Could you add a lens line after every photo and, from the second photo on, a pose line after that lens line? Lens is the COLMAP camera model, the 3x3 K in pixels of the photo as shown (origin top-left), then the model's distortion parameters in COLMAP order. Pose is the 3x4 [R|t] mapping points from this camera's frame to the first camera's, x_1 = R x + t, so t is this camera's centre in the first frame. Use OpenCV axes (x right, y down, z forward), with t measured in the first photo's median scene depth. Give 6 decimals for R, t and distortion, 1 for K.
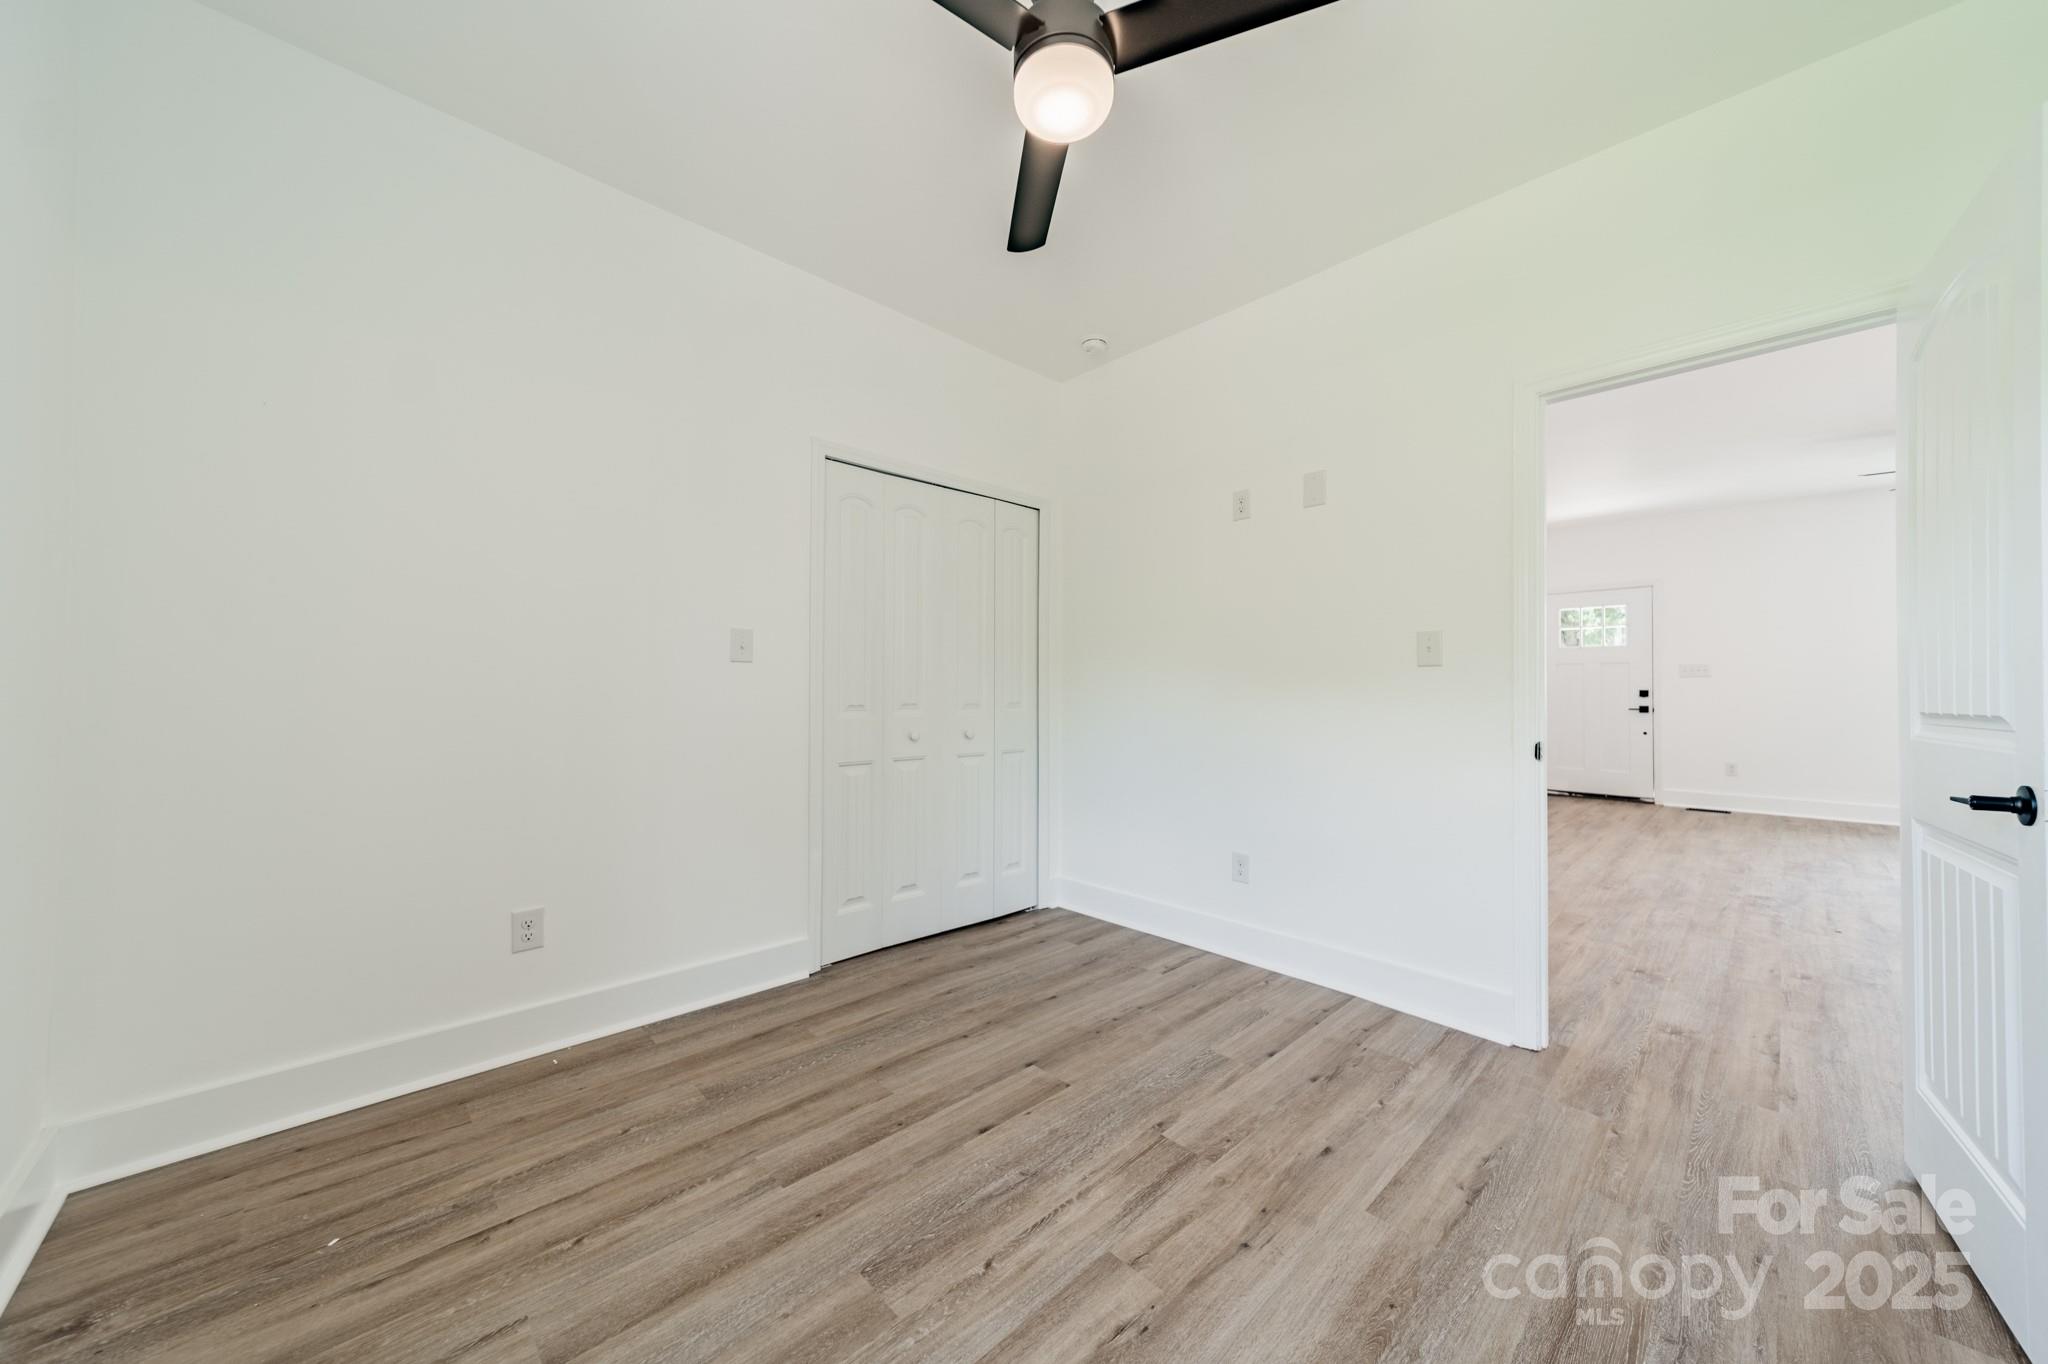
lens RADIAL K [[720.4, 0, 1027.5], [0, 720.4, 681.2], [0, 0, 1]] dist [0.002872, 0.000175]
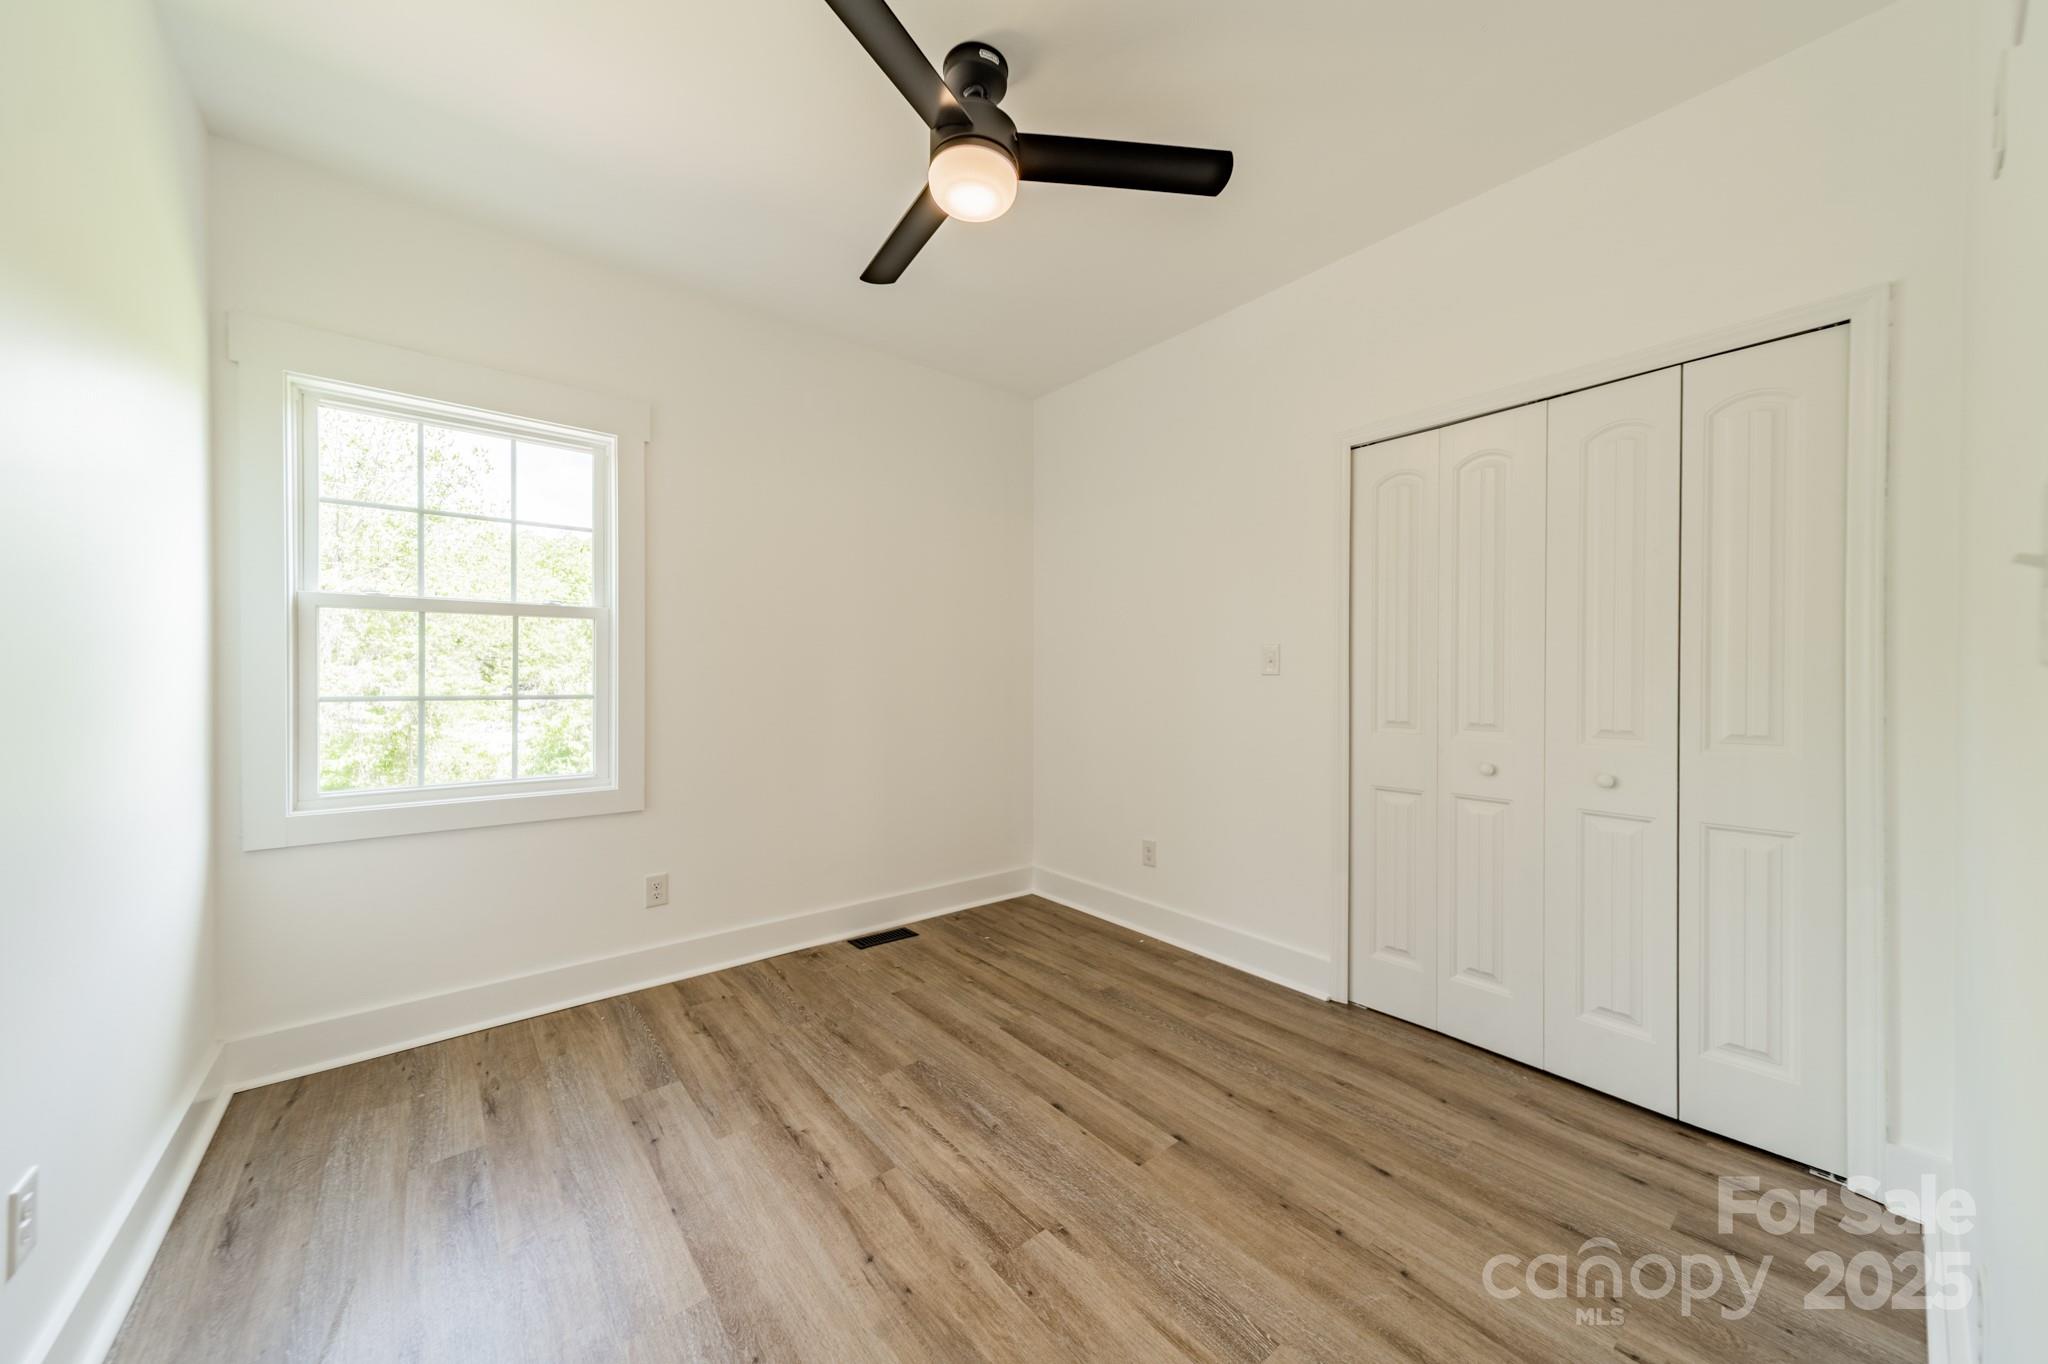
lens RADIAL K [[720.4, 0, 1030.9], [0, 720.4, 682.1], [0, 0, 1]] dist [0.002872, 0.000175]
pose [[-0.071857, -0.000182, -0.997415, 1.062819], [0.010342, 0.999946, -0.000928, -0.025028], [0.997361, -0.010382, -0.071851, 1.067238]]
